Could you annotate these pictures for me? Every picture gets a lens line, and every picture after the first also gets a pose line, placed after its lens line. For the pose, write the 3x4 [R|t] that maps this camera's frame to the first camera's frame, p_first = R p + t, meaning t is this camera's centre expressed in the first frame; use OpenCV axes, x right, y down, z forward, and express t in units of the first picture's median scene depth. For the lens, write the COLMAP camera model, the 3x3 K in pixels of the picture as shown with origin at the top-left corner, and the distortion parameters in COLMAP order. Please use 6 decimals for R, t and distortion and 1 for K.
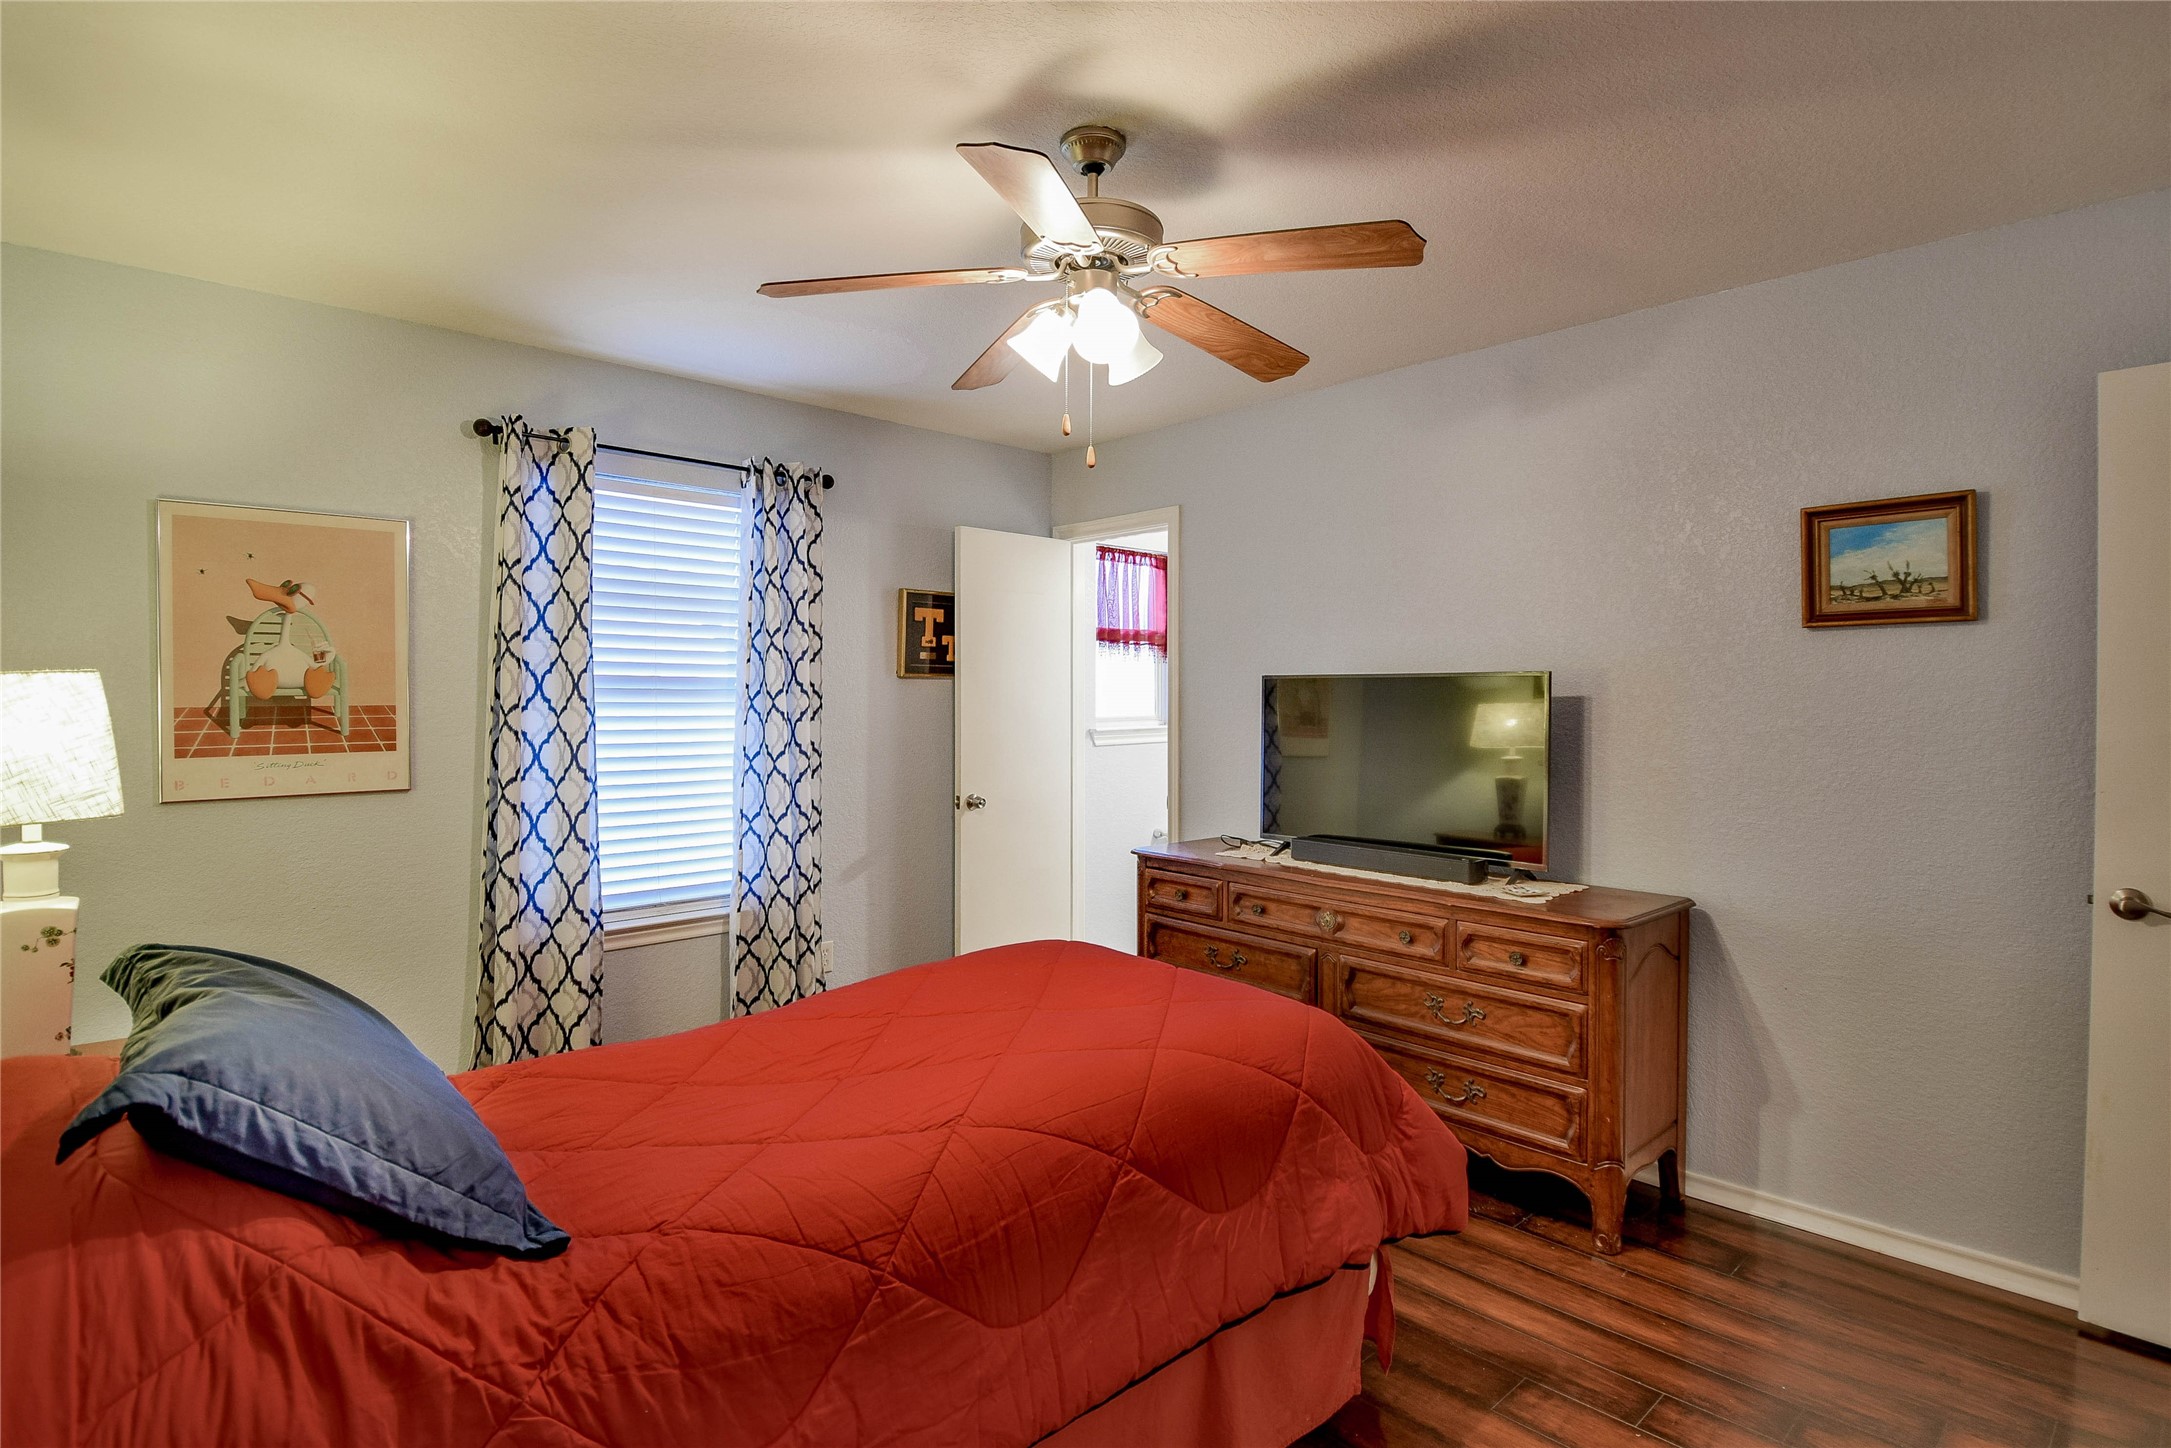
lens RADIAL K [[1073.8, 0, 1077.9], [0, 1073.8, 709.8], [0, 0, 1]] dist [0.001149, -0.018978]
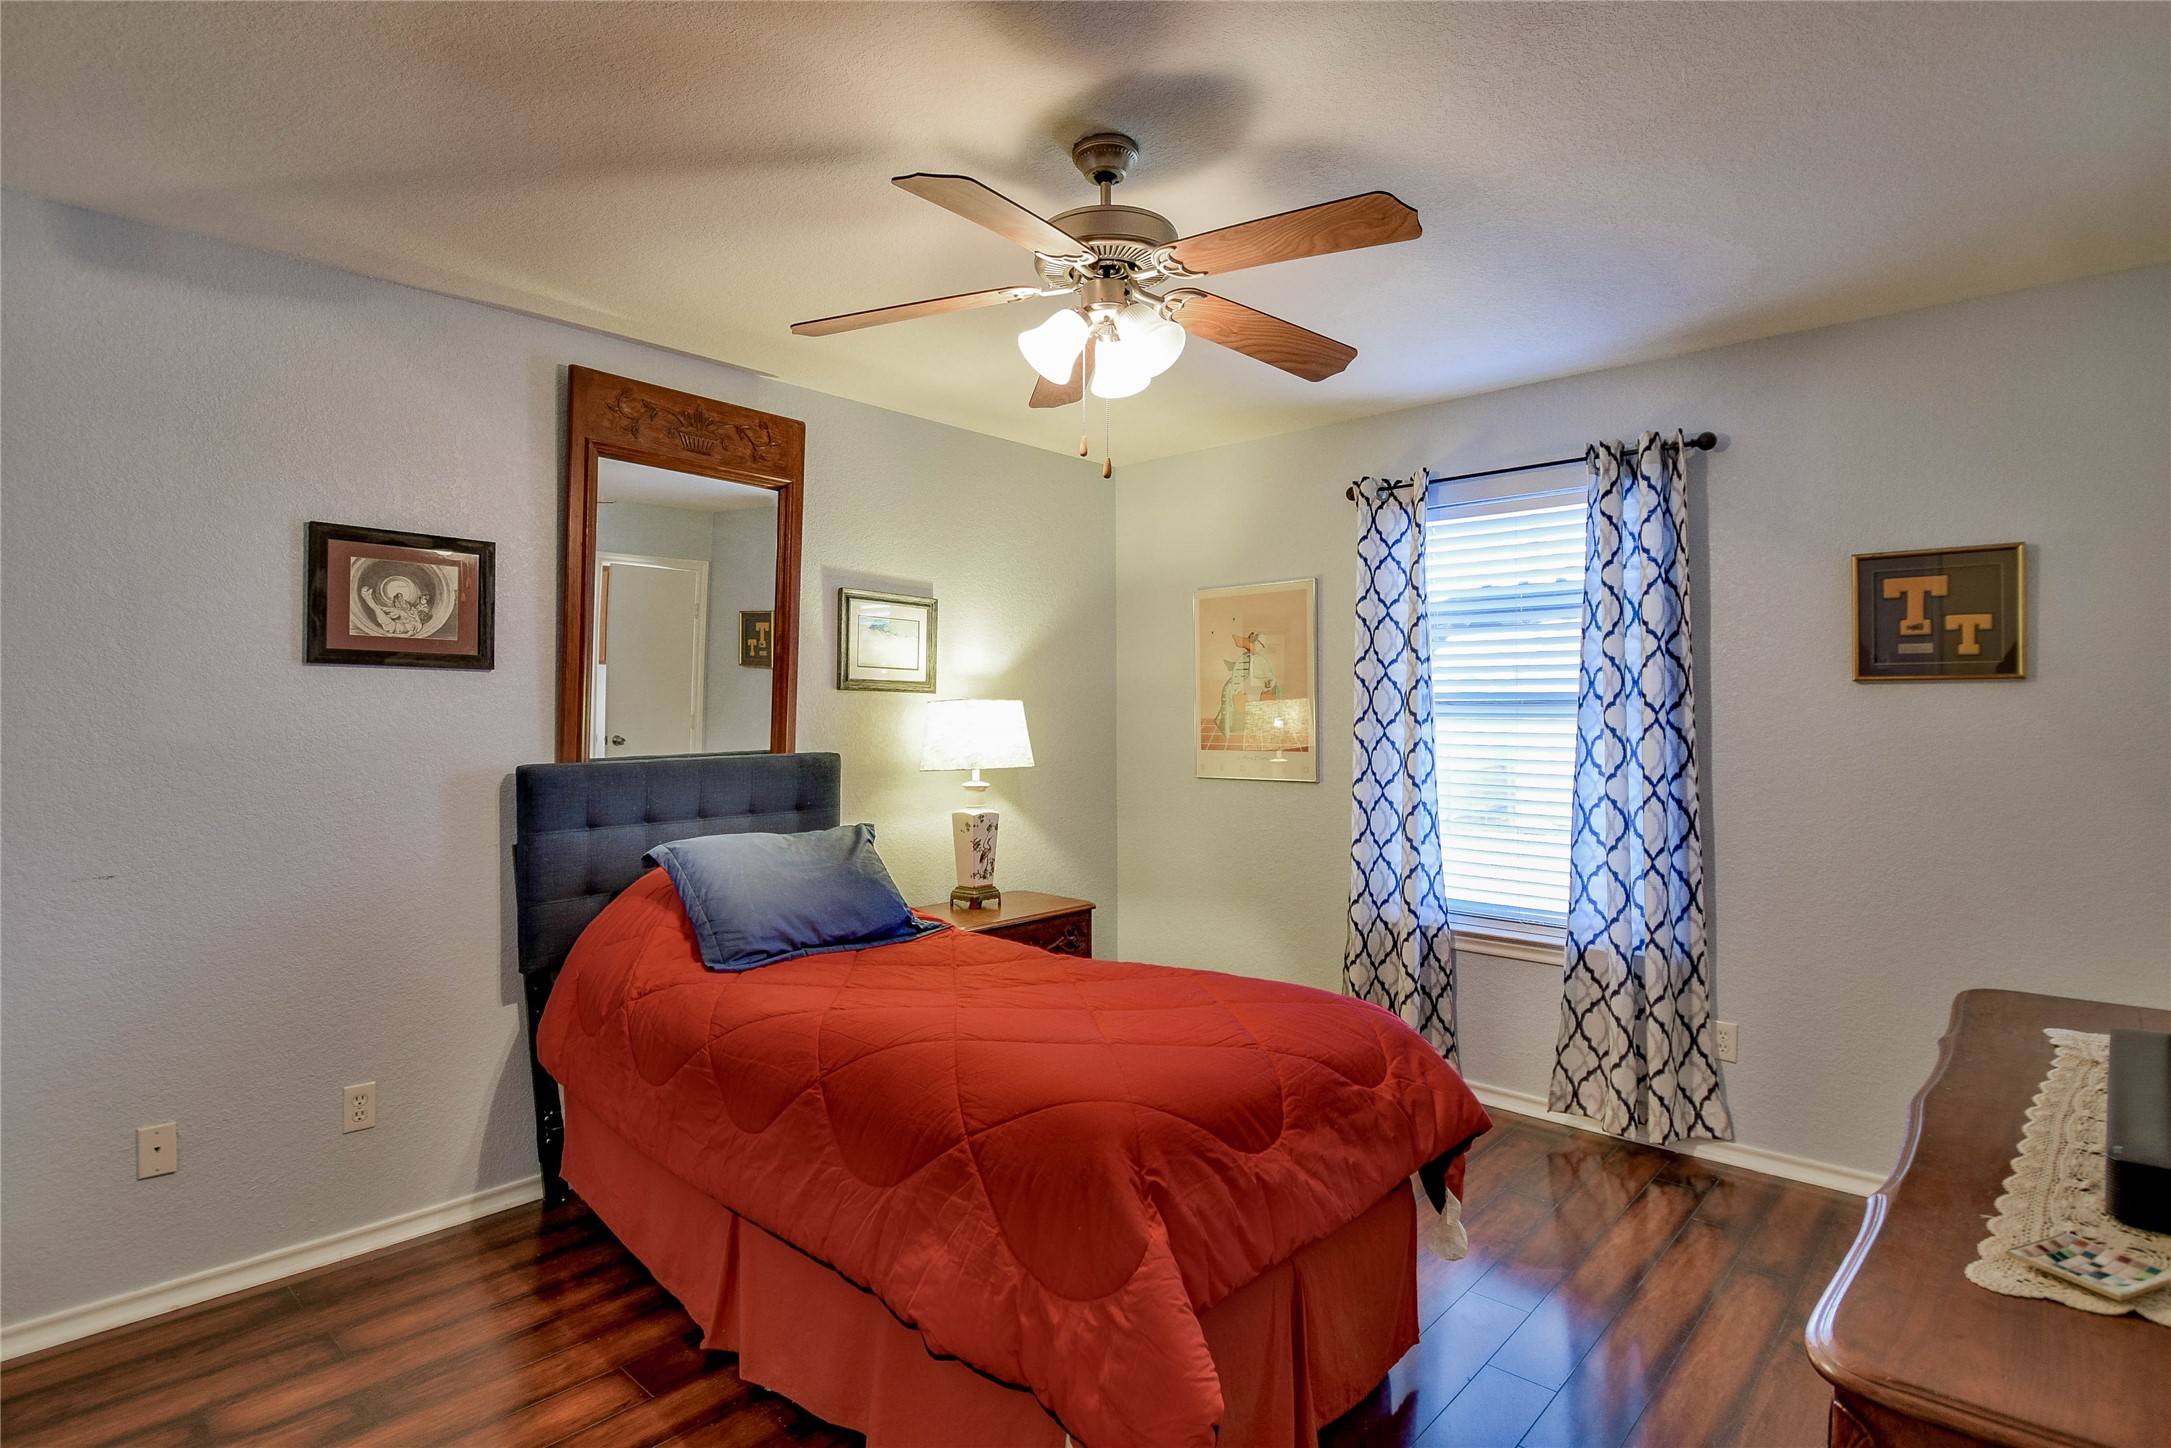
lens RADIAL K [[1073.8, 0, 1077.9], [0, 1073.8, 709.8], [0, 0, 1]] dist [0.001149, -0.018978]
pose [[0.107145, -0.005681, -0.994227, 0.706087], [-0.011156, 0.999914, -0.006916, -0.001961], [0.994181, 0.011833, 0.107073, 0.623358]]
